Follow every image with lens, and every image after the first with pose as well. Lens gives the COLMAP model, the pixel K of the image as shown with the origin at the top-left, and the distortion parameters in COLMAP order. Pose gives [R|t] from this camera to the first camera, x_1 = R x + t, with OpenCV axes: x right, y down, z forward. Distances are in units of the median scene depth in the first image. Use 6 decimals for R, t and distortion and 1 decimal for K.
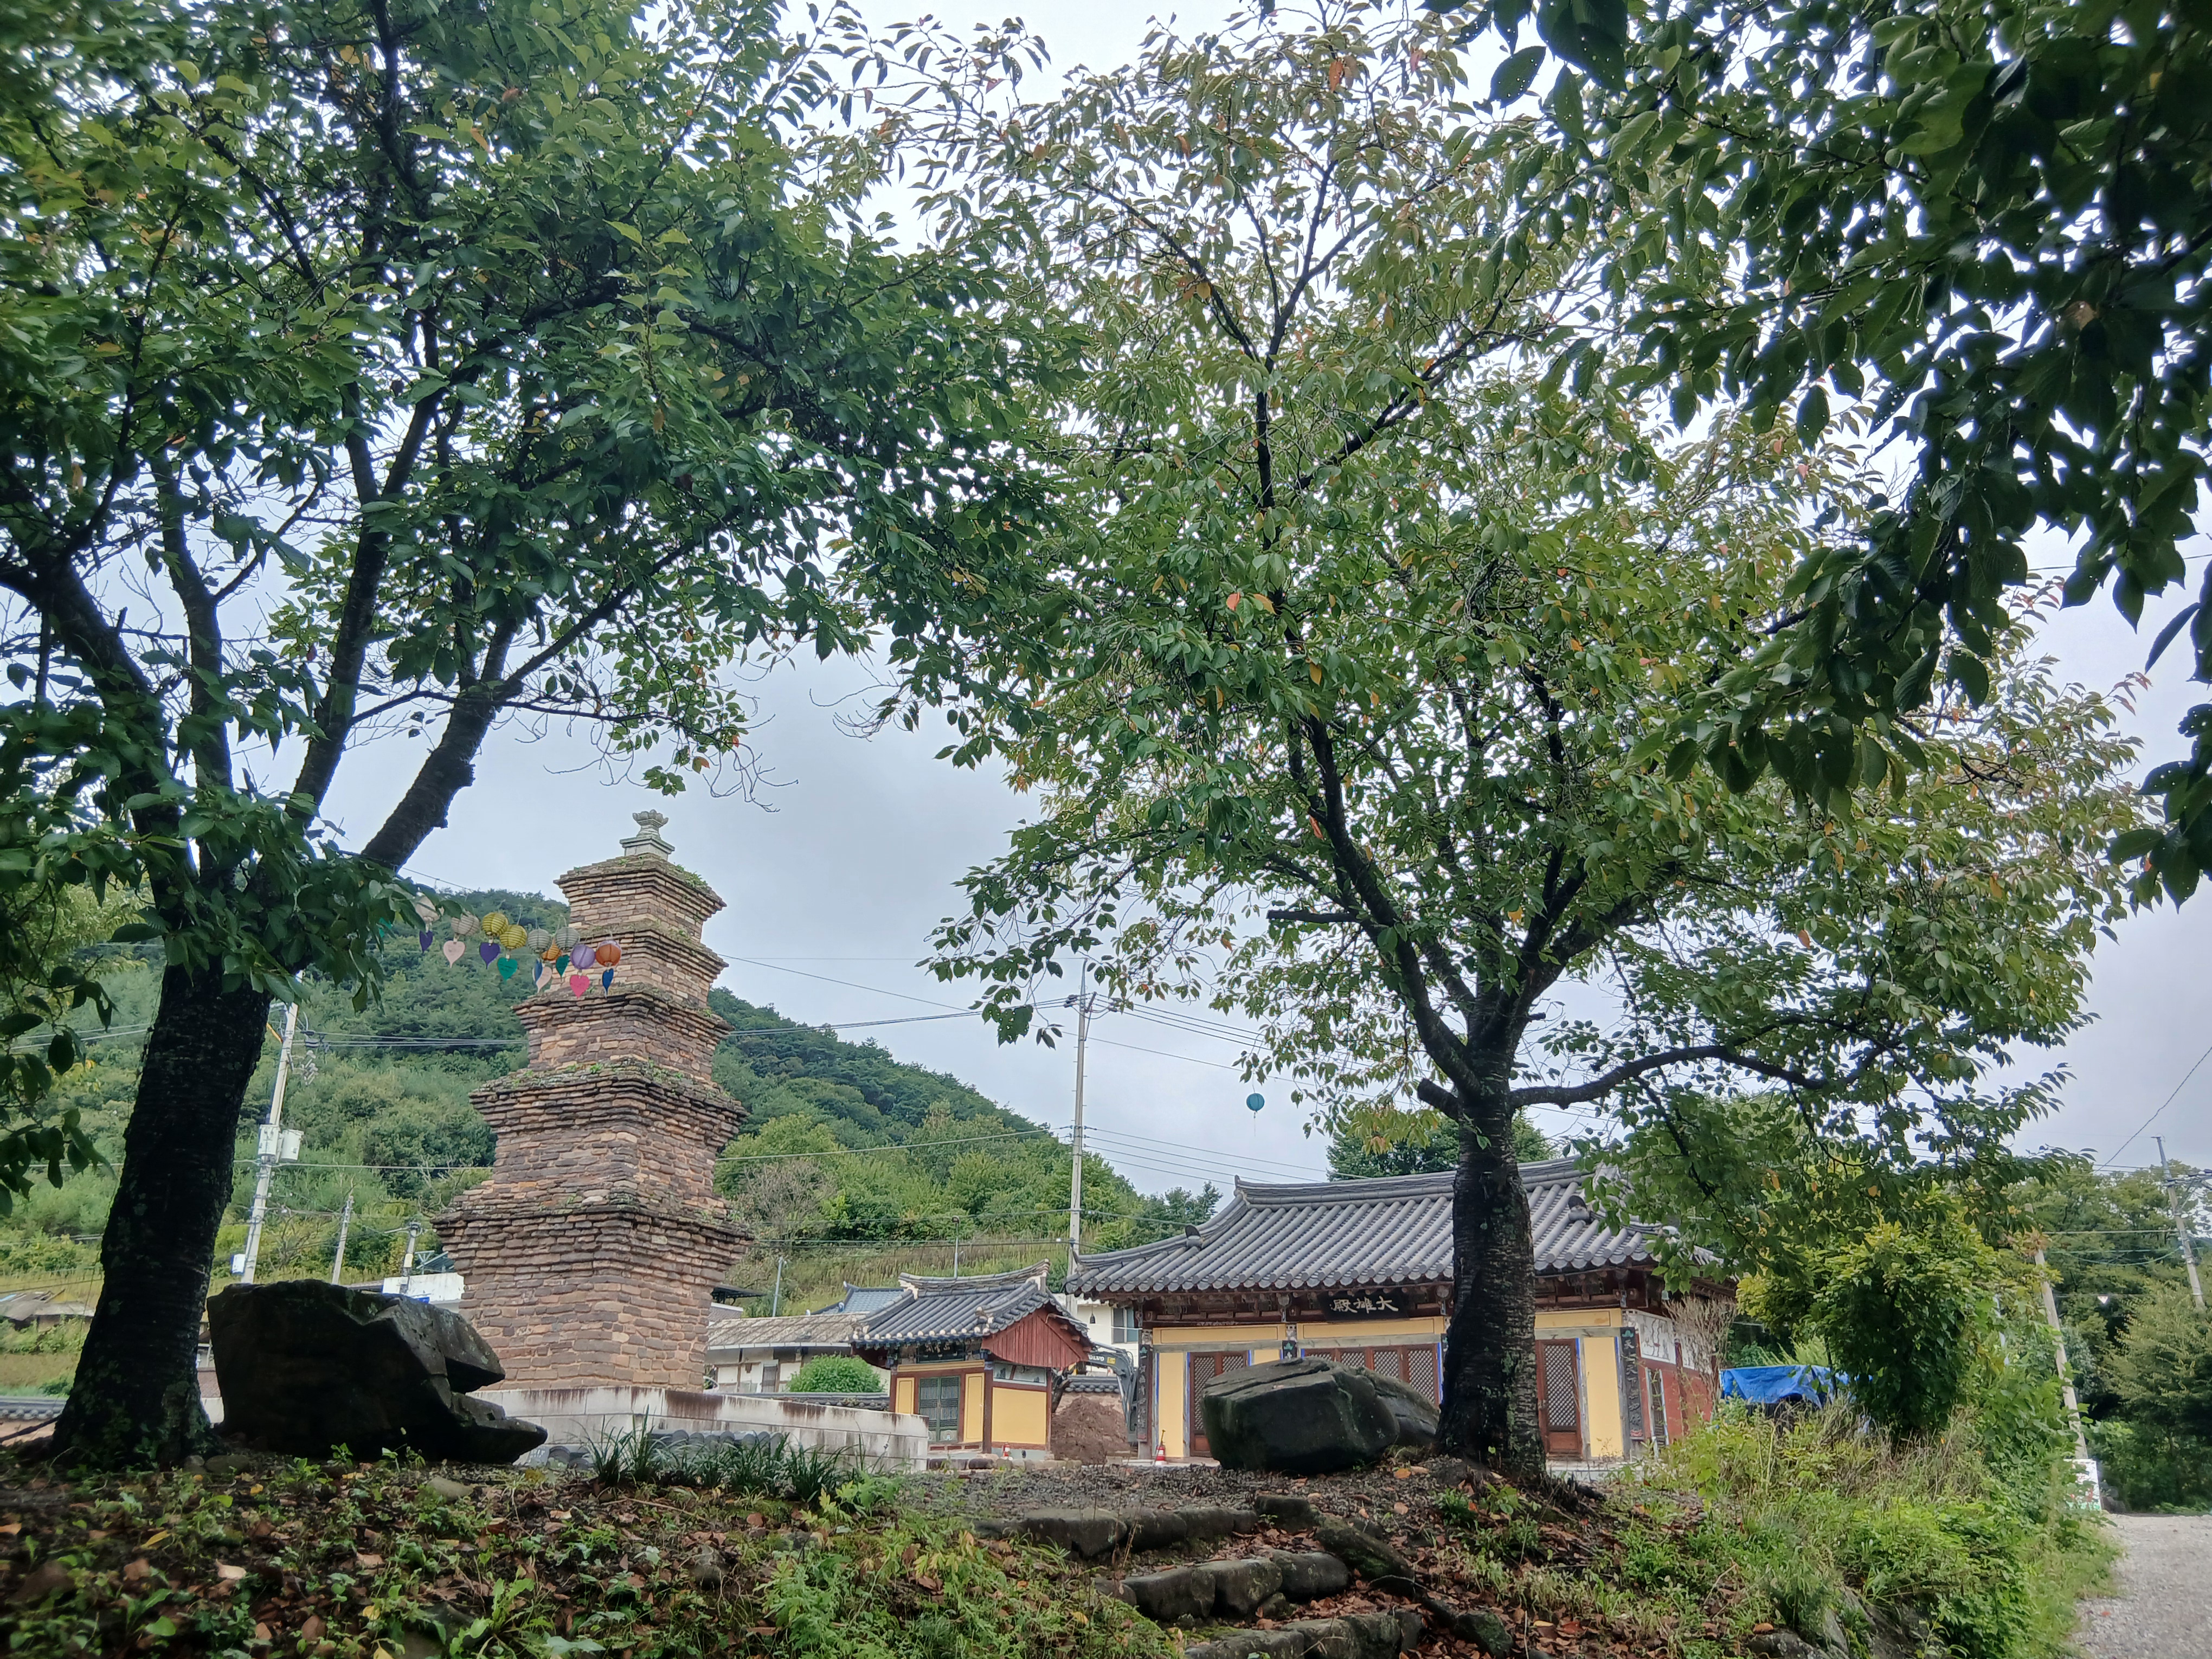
lens RADIAL K [[1688.6, 0, 1124.0], [0, 1688.6, 831.3], [0, 0, 1]] dist [0.060022, -0.007682]
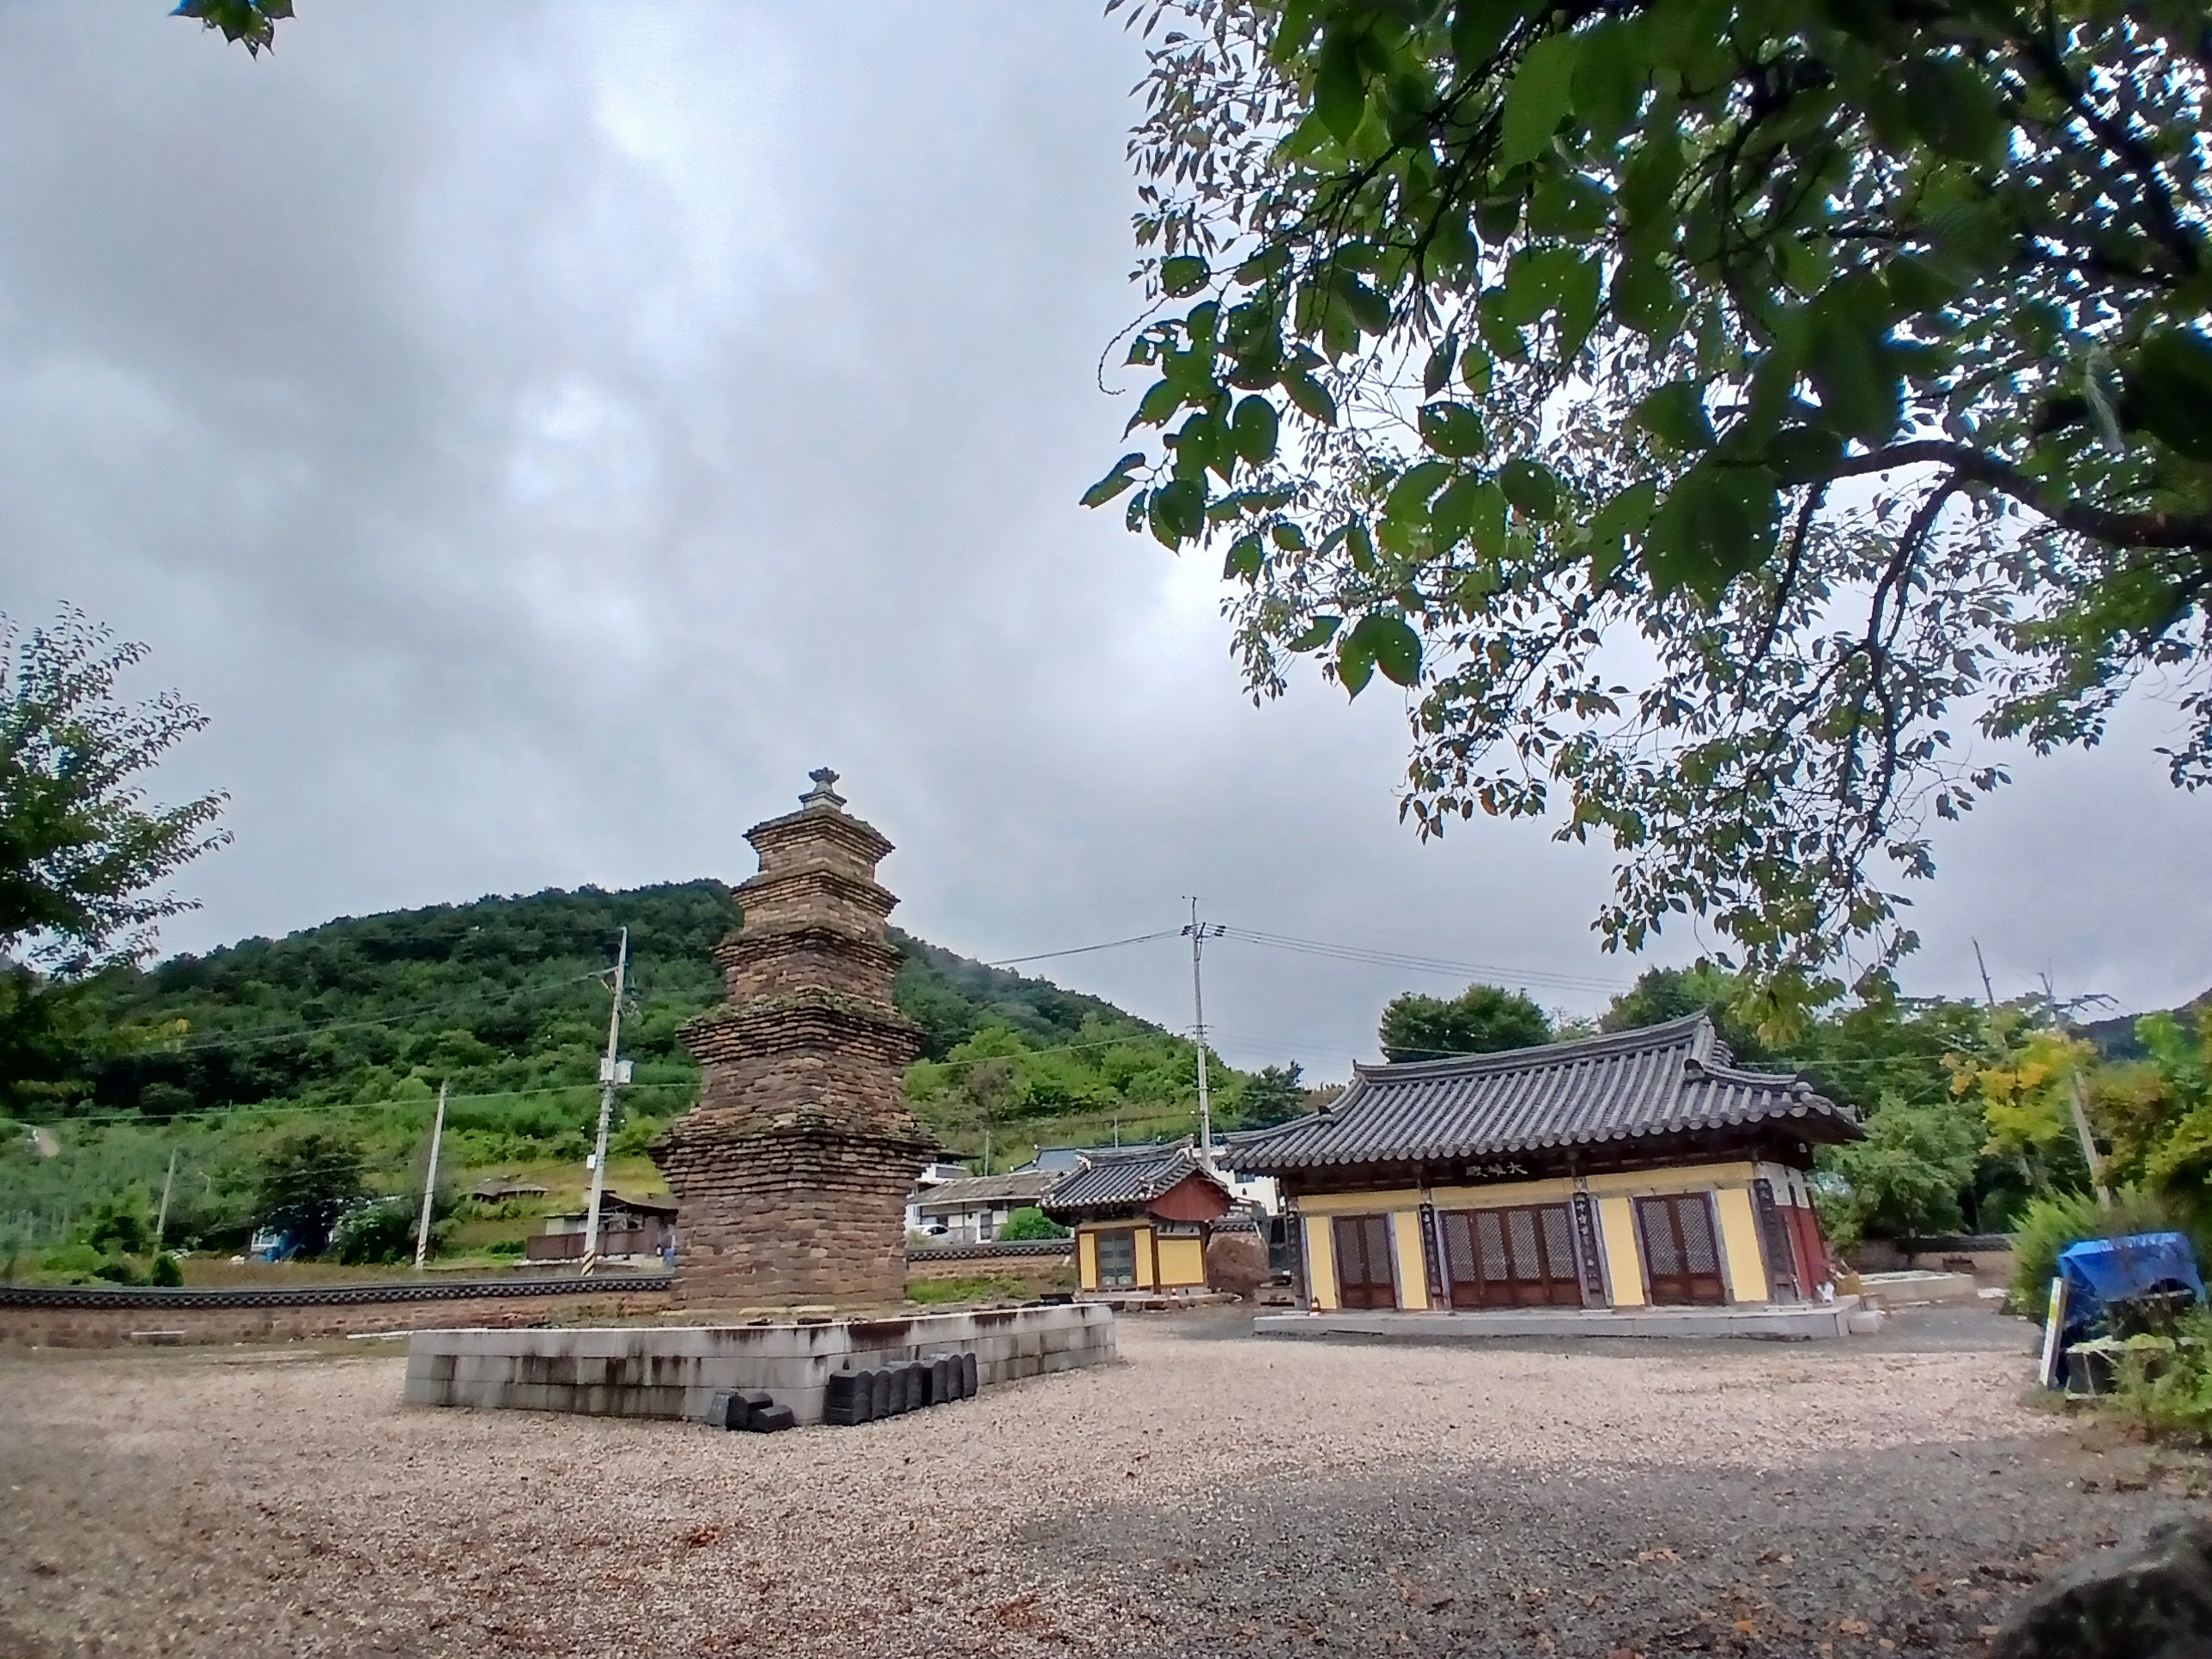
lens RADIAL K [[1098.7, 0, 1092.8], [0, 1098.7, 830.5], [0, 0, 1]] dist [-0.012212, -0.000651]
pose [[0.992575, -0.079333, -0.092199, -0.033572], [0.079032, 0.996848, -0.006923, 0.041376], [0.092458, -0.000415, 0.995717, 0.254630]]
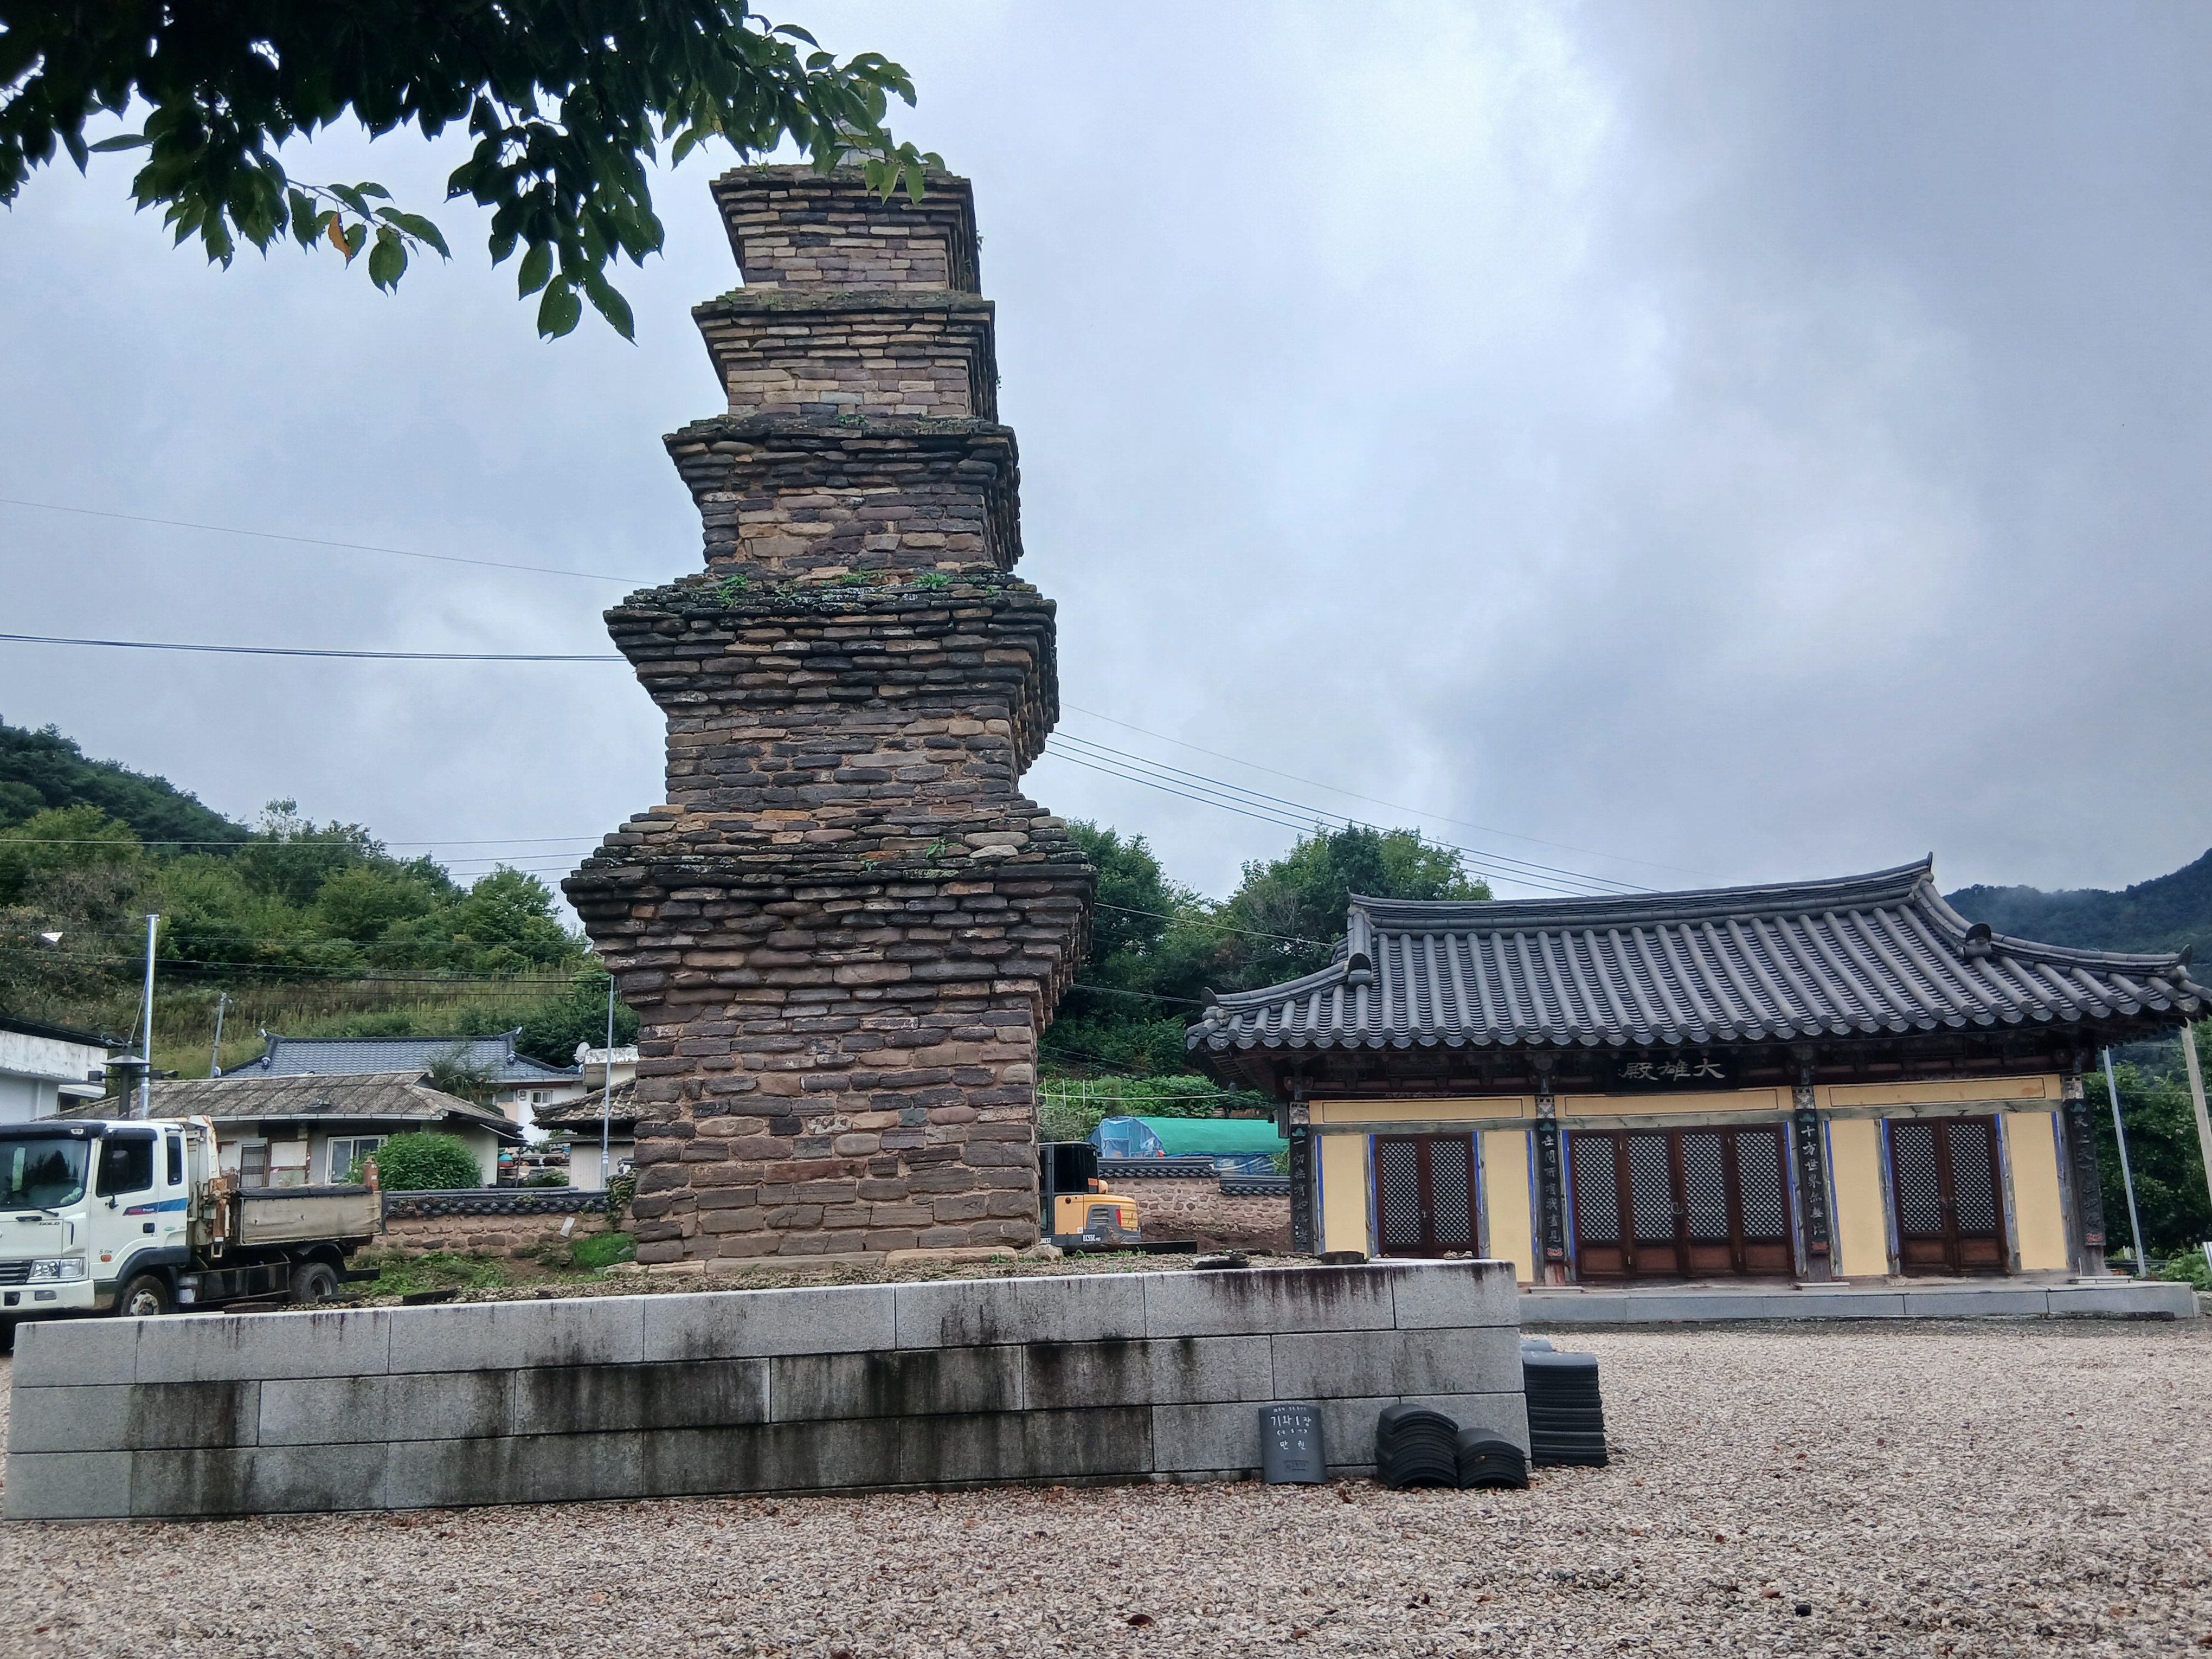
lens RADIAL K [[1824.4, 0, 1105.2], [0, 1824.4, 827.1], [0, 0, 1]] dist [0.076039, -0.012586]
pose [[0.922958, 0.051016, 0.381505, -0.350014], [-0.106894, 0.986161, 0.126732, 0.105928], [-0.369759, -0.157749, 0.915638, 0.394892]]
